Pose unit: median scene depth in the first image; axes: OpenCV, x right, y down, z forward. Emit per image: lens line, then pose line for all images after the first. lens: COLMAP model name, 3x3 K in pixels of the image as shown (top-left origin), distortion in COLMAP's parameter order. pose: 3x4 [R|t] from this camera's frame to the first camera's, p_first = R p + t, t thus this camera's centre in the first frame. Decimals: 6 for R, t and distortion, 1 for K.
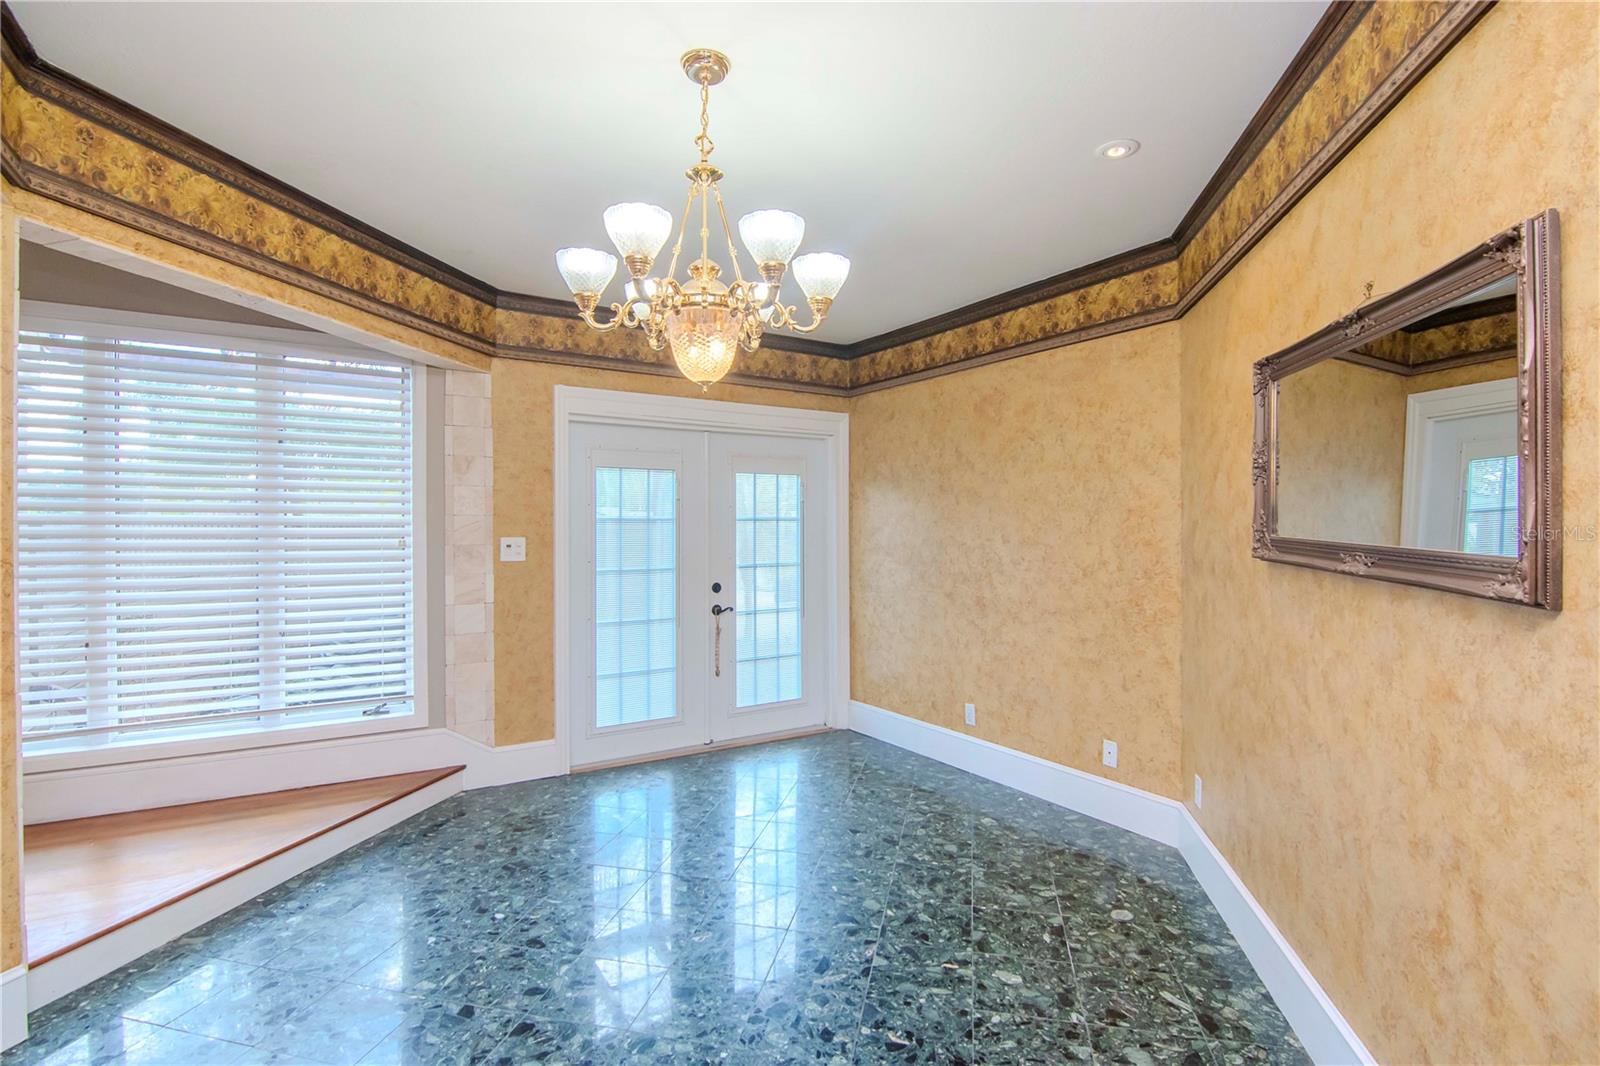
lens RADIAL K [[782.1, 0, 803.0], [0, 782.1, 540.8], [0, 0, 1]] dist [-0.020907, -0.000439]
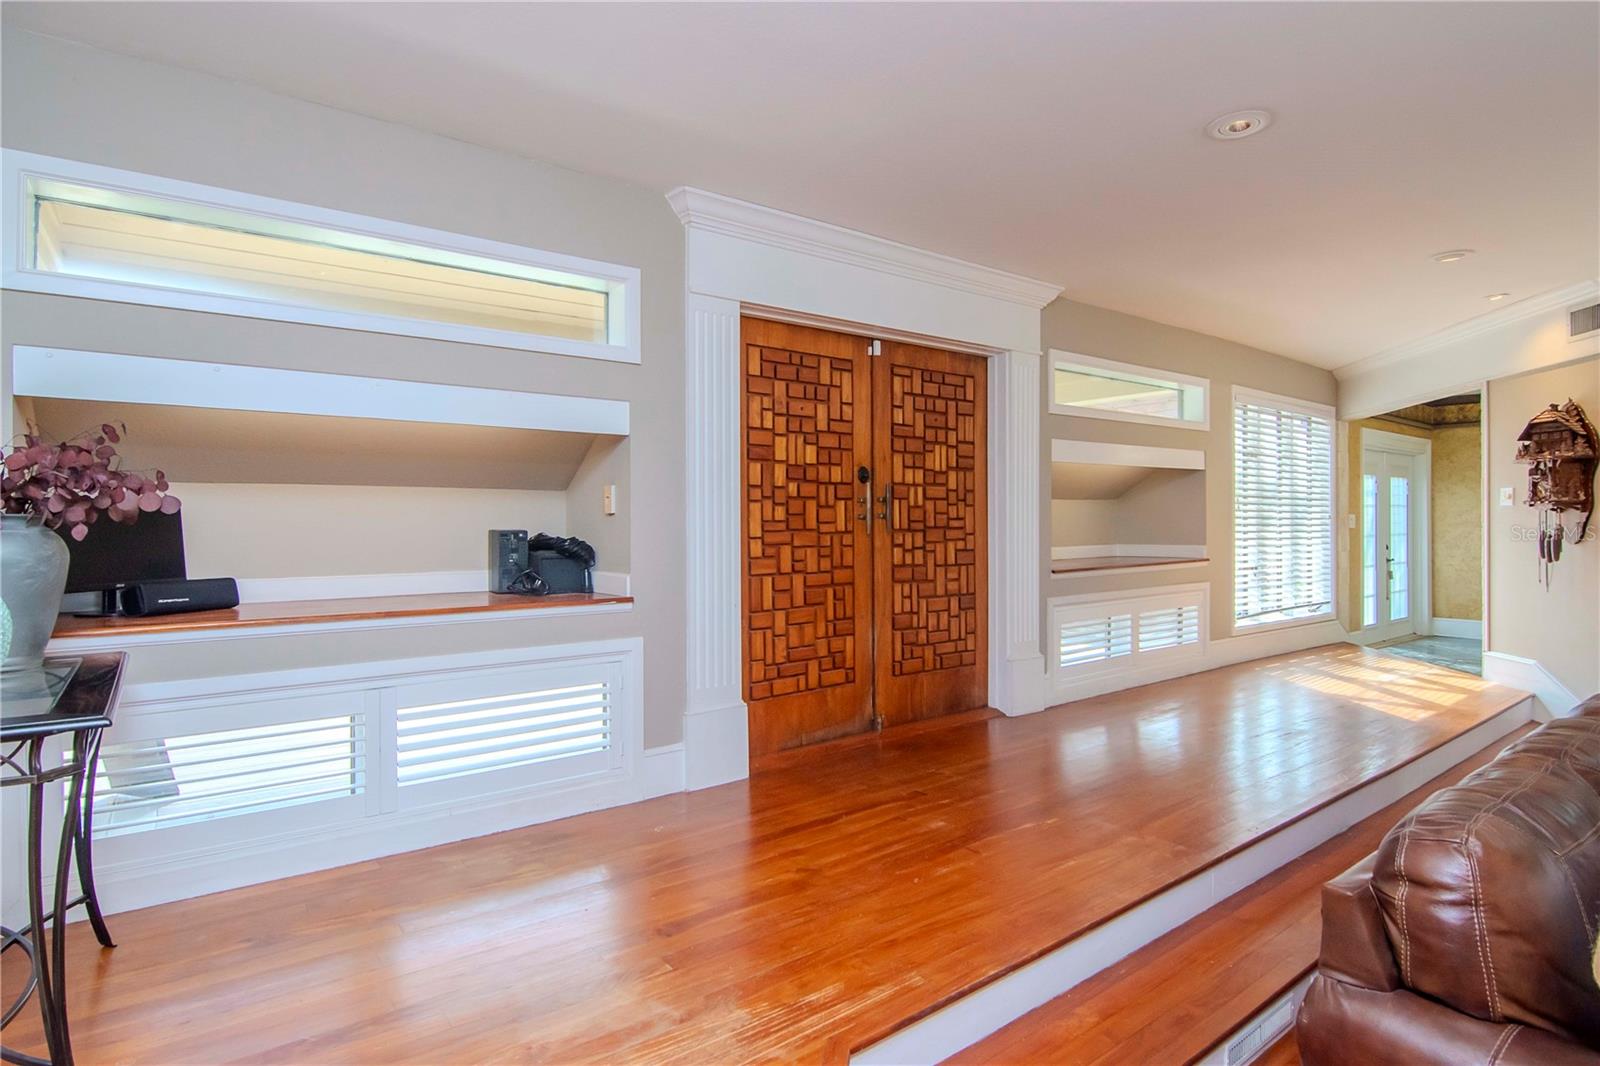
lens RADIAL K [[825.8, 0, 797.7], [0, 825.8, 525.3], [0, 0, 1]] dist [-0.006408, -0.001216]
pose [[0.996907, 0.012555, 0.077579, -1.379263], [-0.013096, 0.999893, 0.006463, 0.019067], [-0.077490, -0.007459, 0.996965, -0.592761]]
